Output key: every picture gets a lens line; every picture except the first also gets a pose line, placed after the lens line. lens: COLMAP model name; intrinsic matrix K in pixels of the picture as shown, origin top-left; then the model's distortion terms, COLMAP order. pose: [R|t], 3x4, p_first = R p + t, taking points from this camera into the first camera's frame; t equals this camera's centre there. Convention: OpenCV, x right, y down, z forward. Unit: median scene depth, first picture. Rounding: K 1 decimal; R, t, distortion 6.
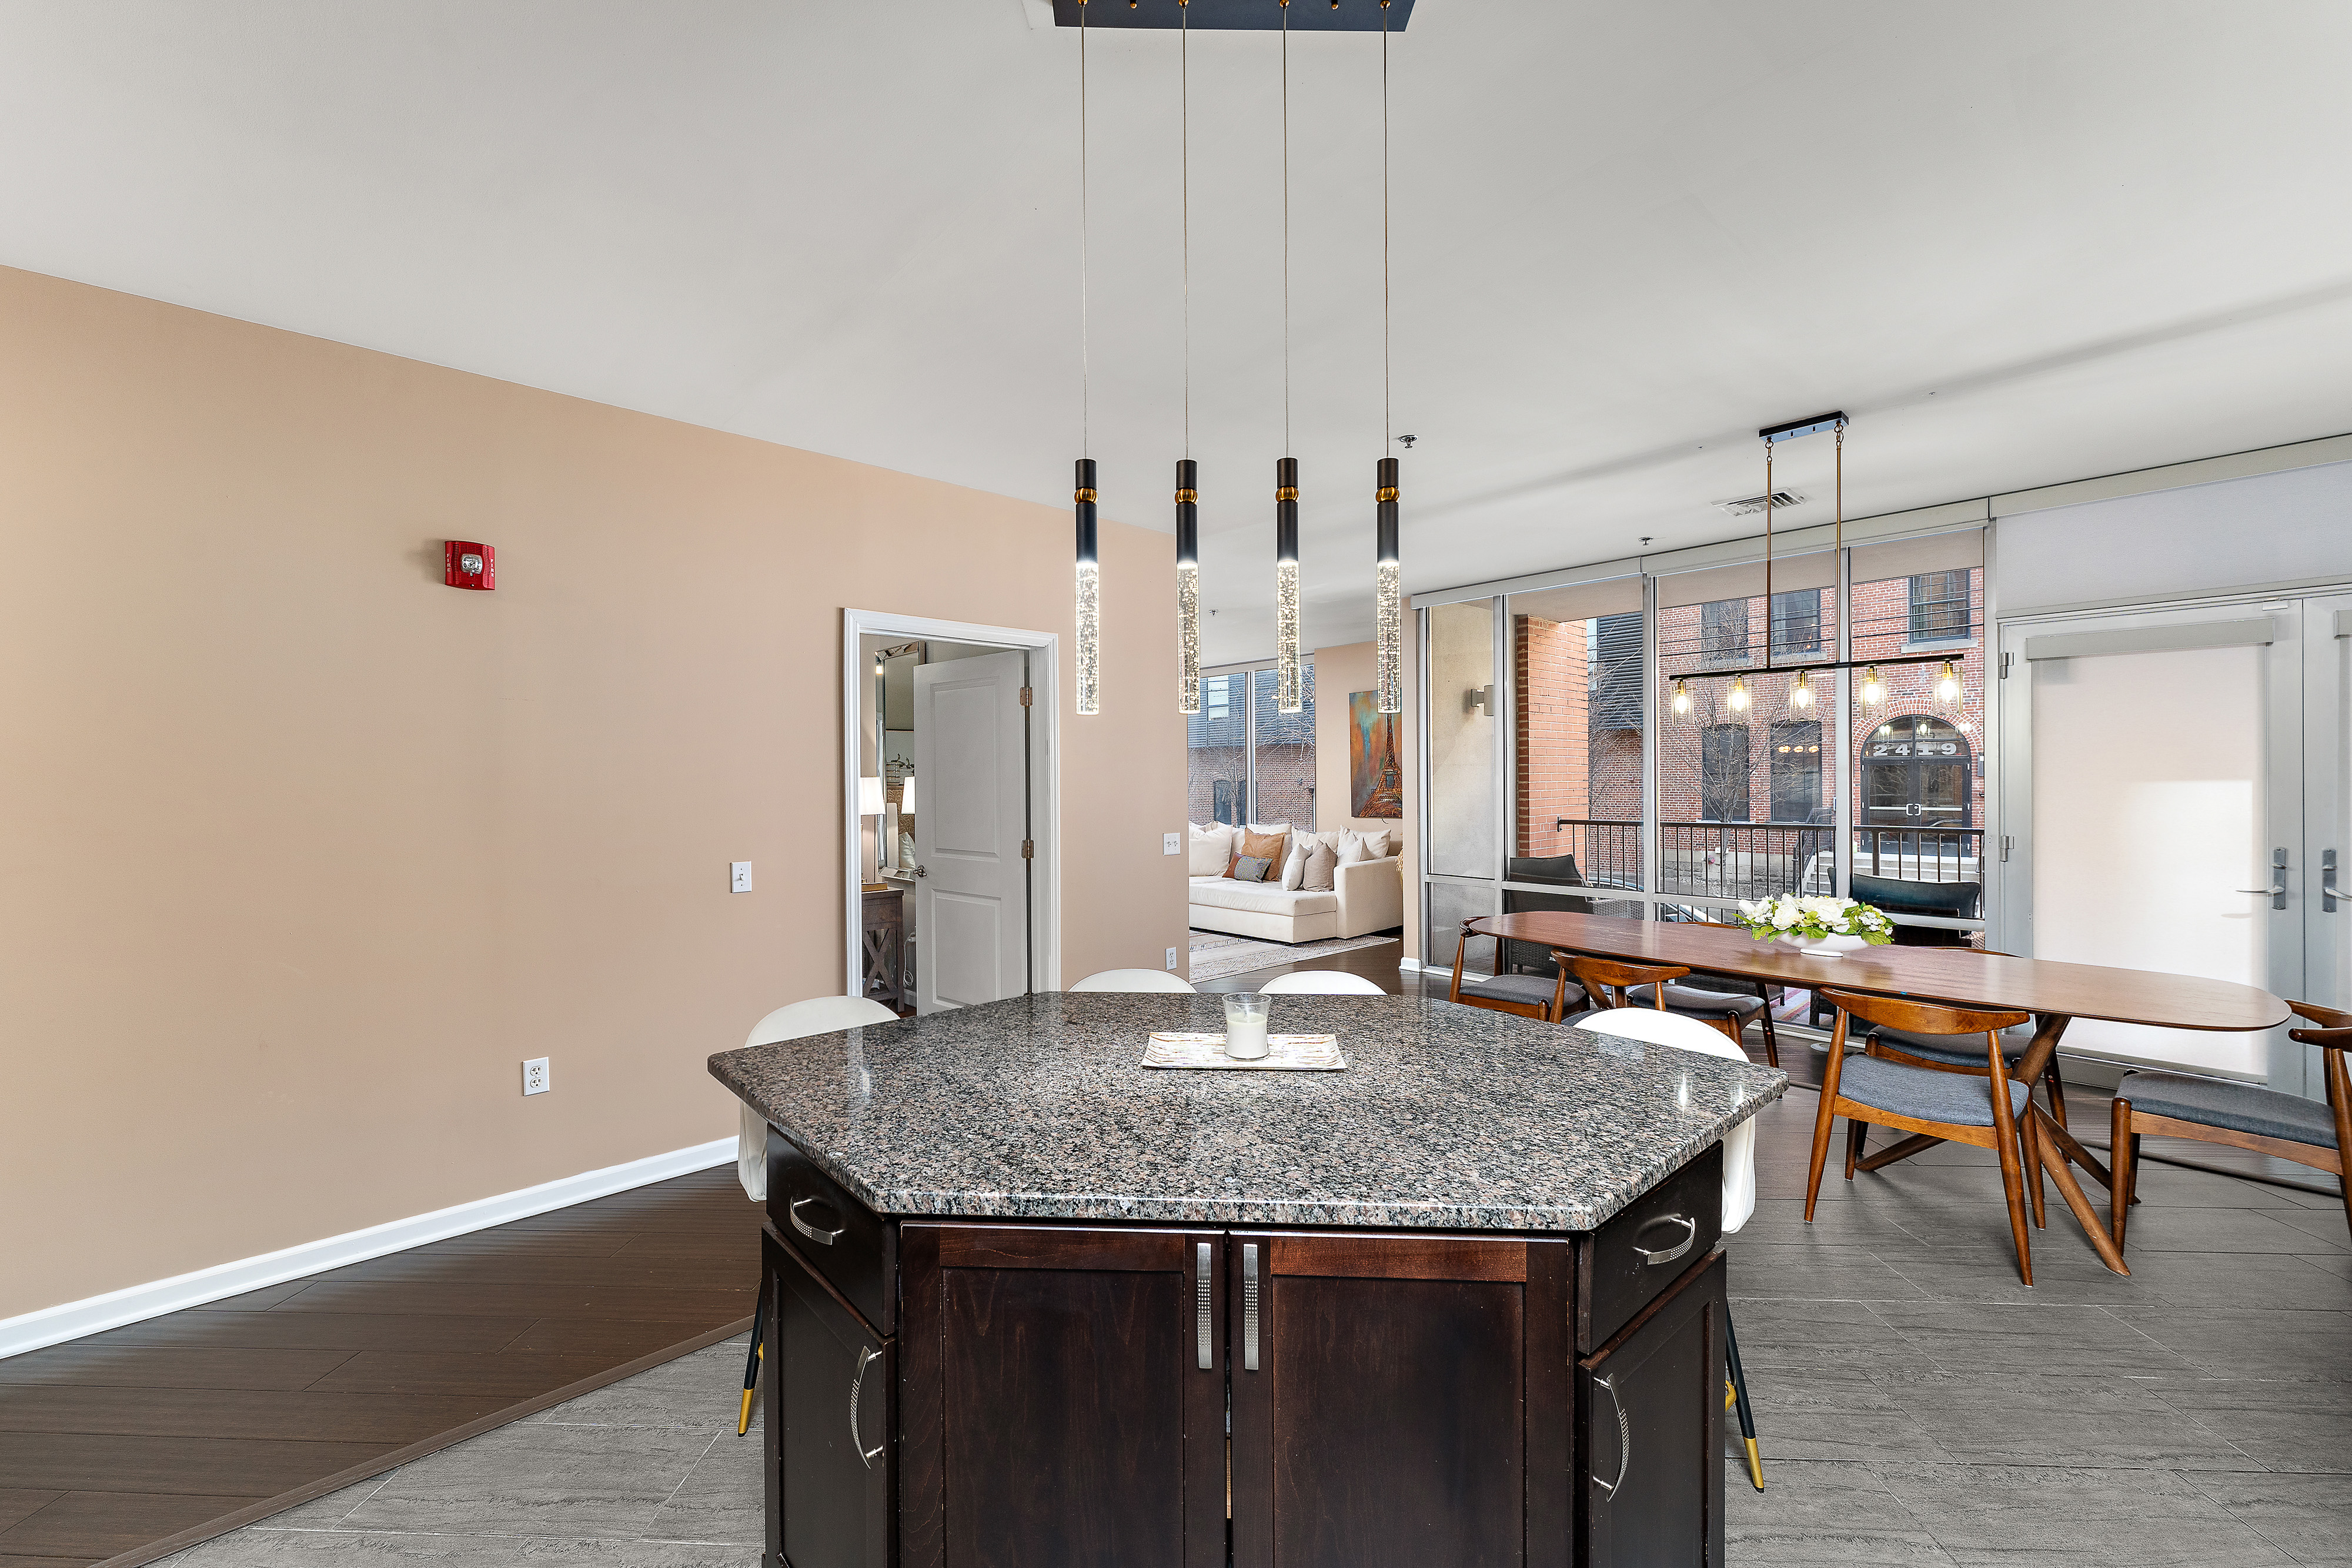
lens RADIAL K [[937.8, 0, 1164.4], [0, 937.8, 768.9], [0, 0, 1]] dist [-0.002213, 0.000191]
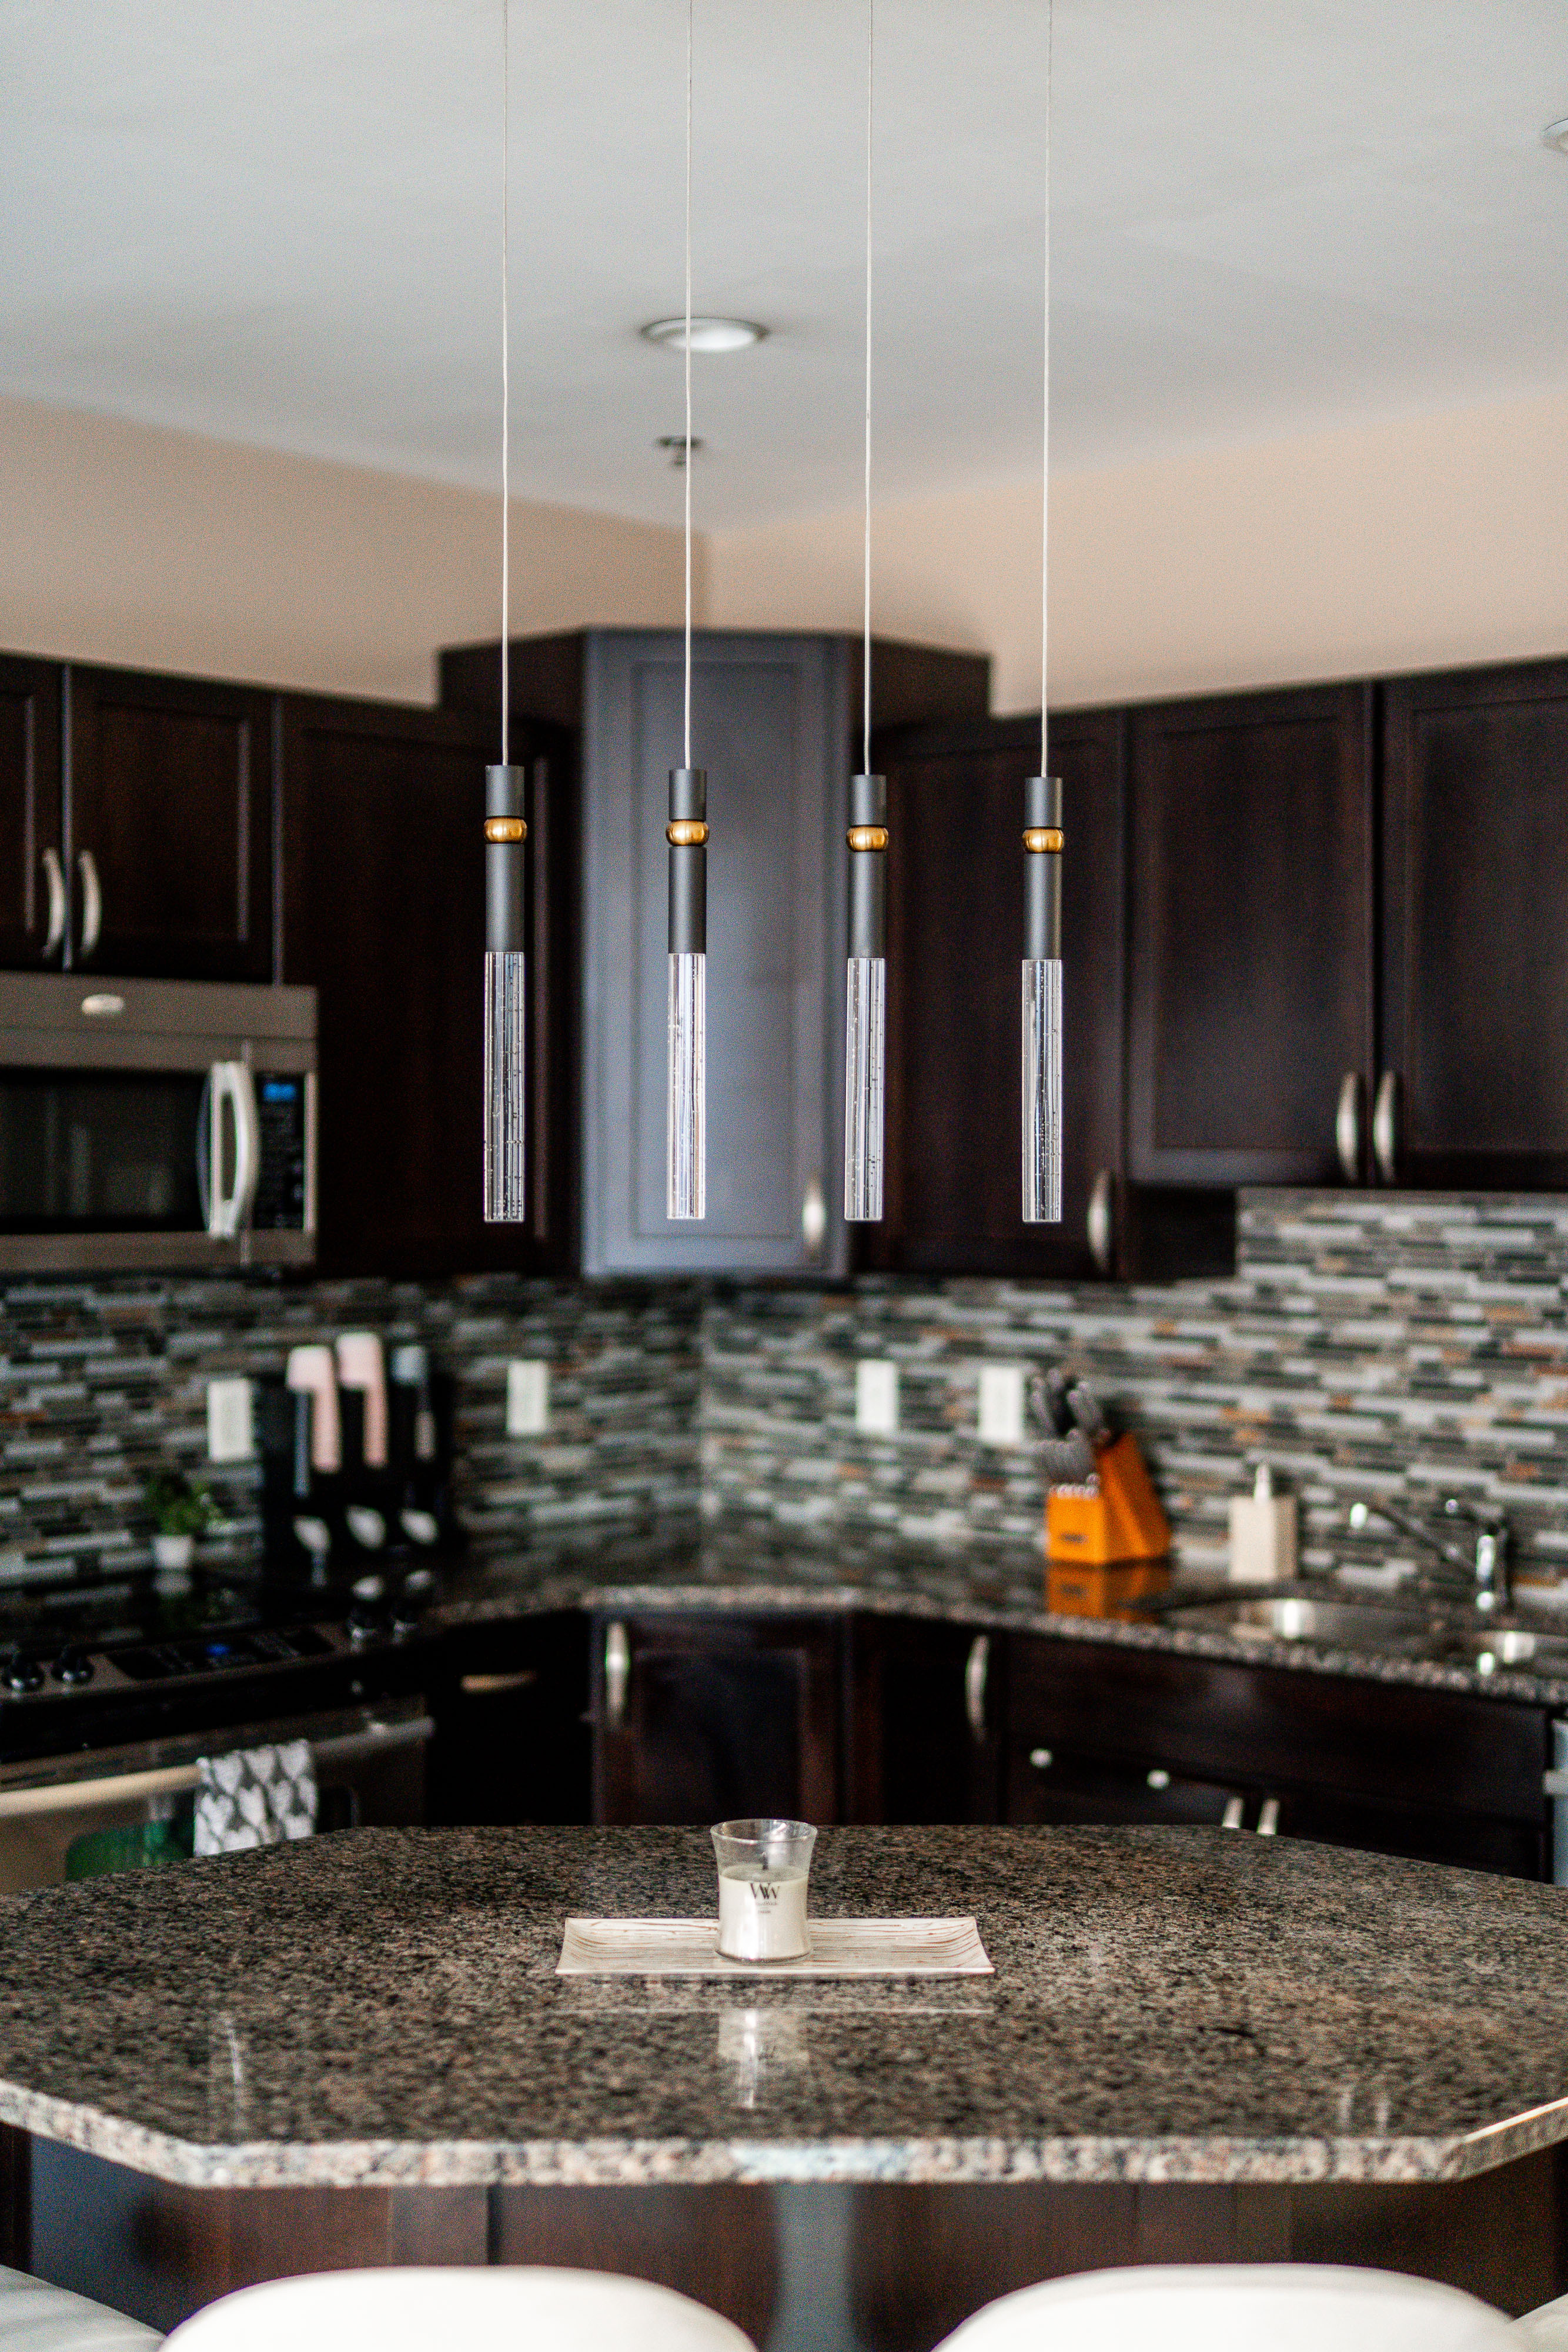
lens RADIAL K [[3202.0, 0, 834.8], [0, 3202.0, 1223.5], [0, 0, 1]] dist [0.059919, 0.000000]
pose [[-0.994523, 0.006170, -0.104334, 0.050898], [0.004407, 0.999844, 0.017121, -0.019333], [0.104424, 0.016567, -0.994395, 0.603928]]
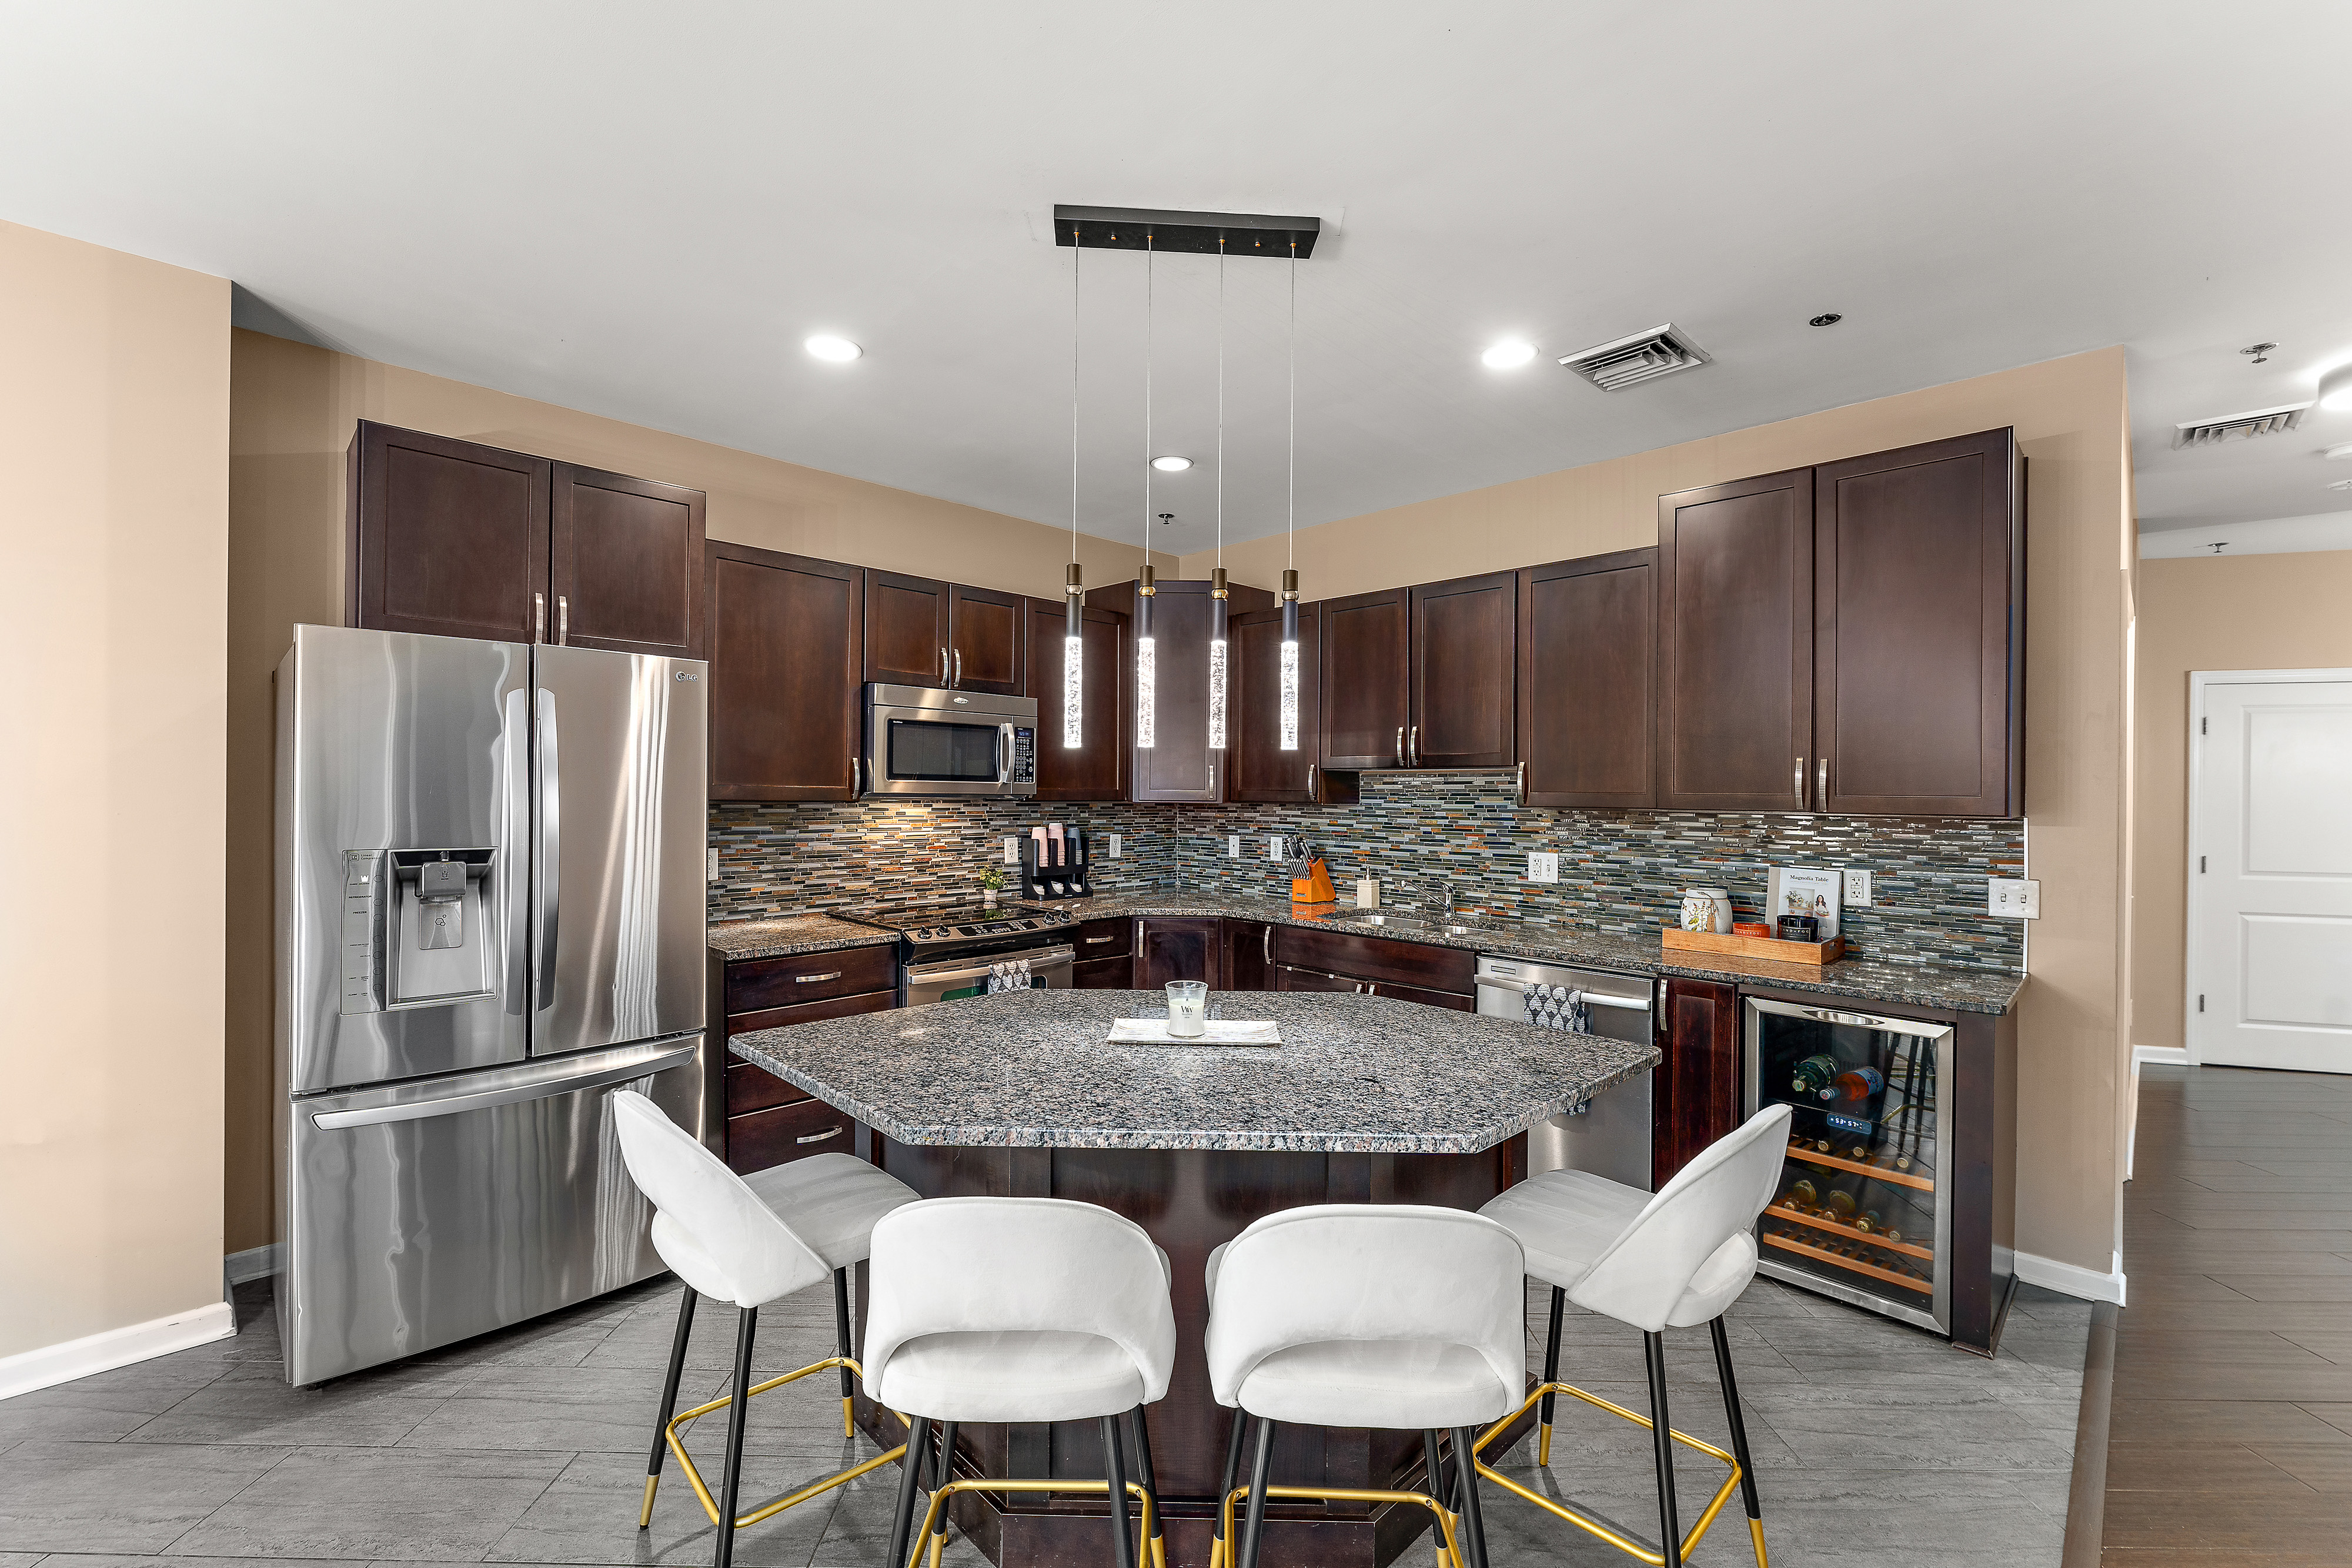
lens RADIAL K [[946.9, 0, 1185.6], [0, 946.9, 794.8], [0, 0, 1]] dist [0.001486, 0.000202]
pose [[-0.998359, 0.000708, -0.057264, 0.032454], [0.000995, 0.999987, -0.004980, 0.003262], [0.057260, -0.005029, -0.998347, 0.500977]]
